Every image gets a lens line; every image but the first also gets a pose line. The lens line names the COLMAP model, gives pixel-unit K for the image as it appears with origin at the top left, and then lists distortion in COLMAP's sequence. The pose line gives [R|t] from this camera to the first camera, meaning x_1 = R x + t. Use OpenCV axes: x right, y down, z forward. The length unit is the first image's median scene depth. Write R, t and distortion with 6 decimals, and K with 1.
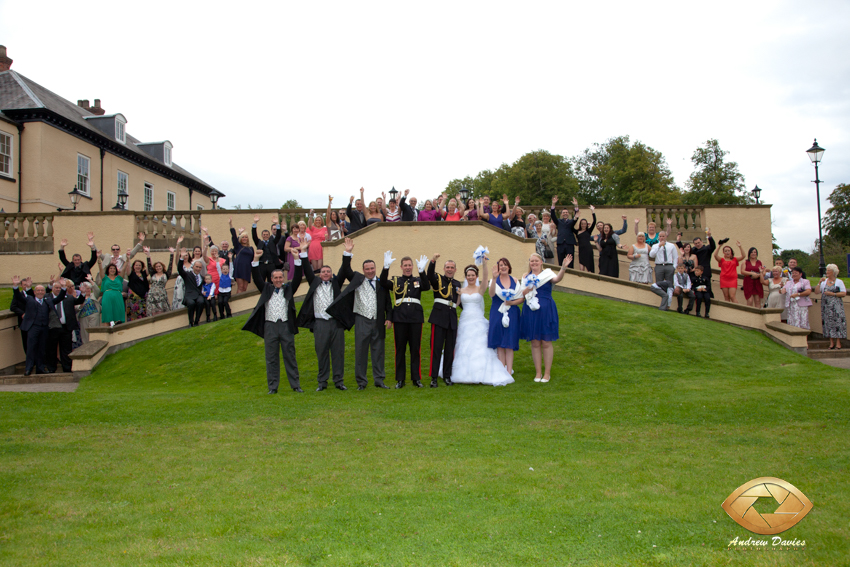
lens RADIAL K [[679.2, 0, 425.0], [0, 679.2, 283.5], [0, 0, 1]] dist [-0.043329, 0.097148]
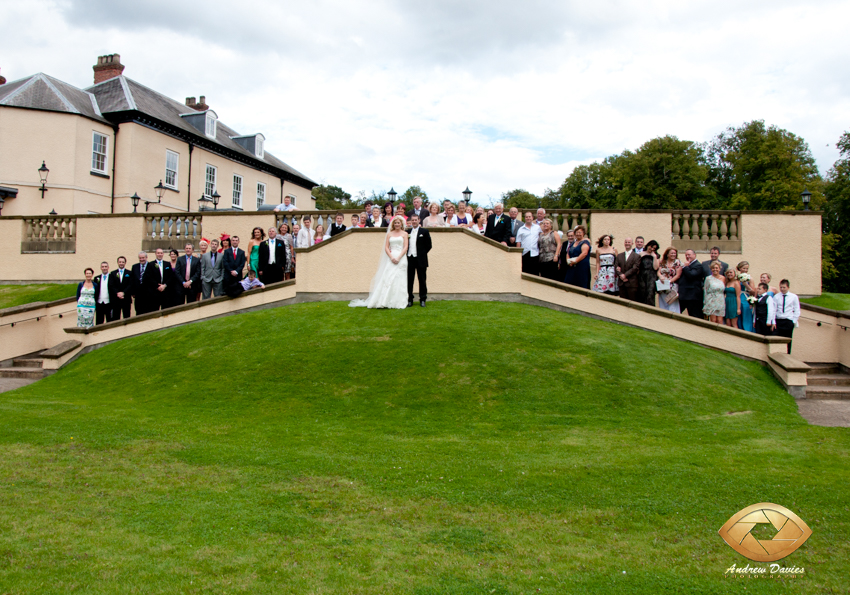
lens RADIAL K [[683.9, 0, 425.0], [0, 683.9, 297.5], [0, 0, 1]] dist [-0.090126, 0.007620]
pose [[0.979086, 0.034769, -0.200452, 0.096043], [-0.026159, 0.998625, 0.045440, -0.016394], [0.201756, -0.039246, 0.978649, 0.031144]]
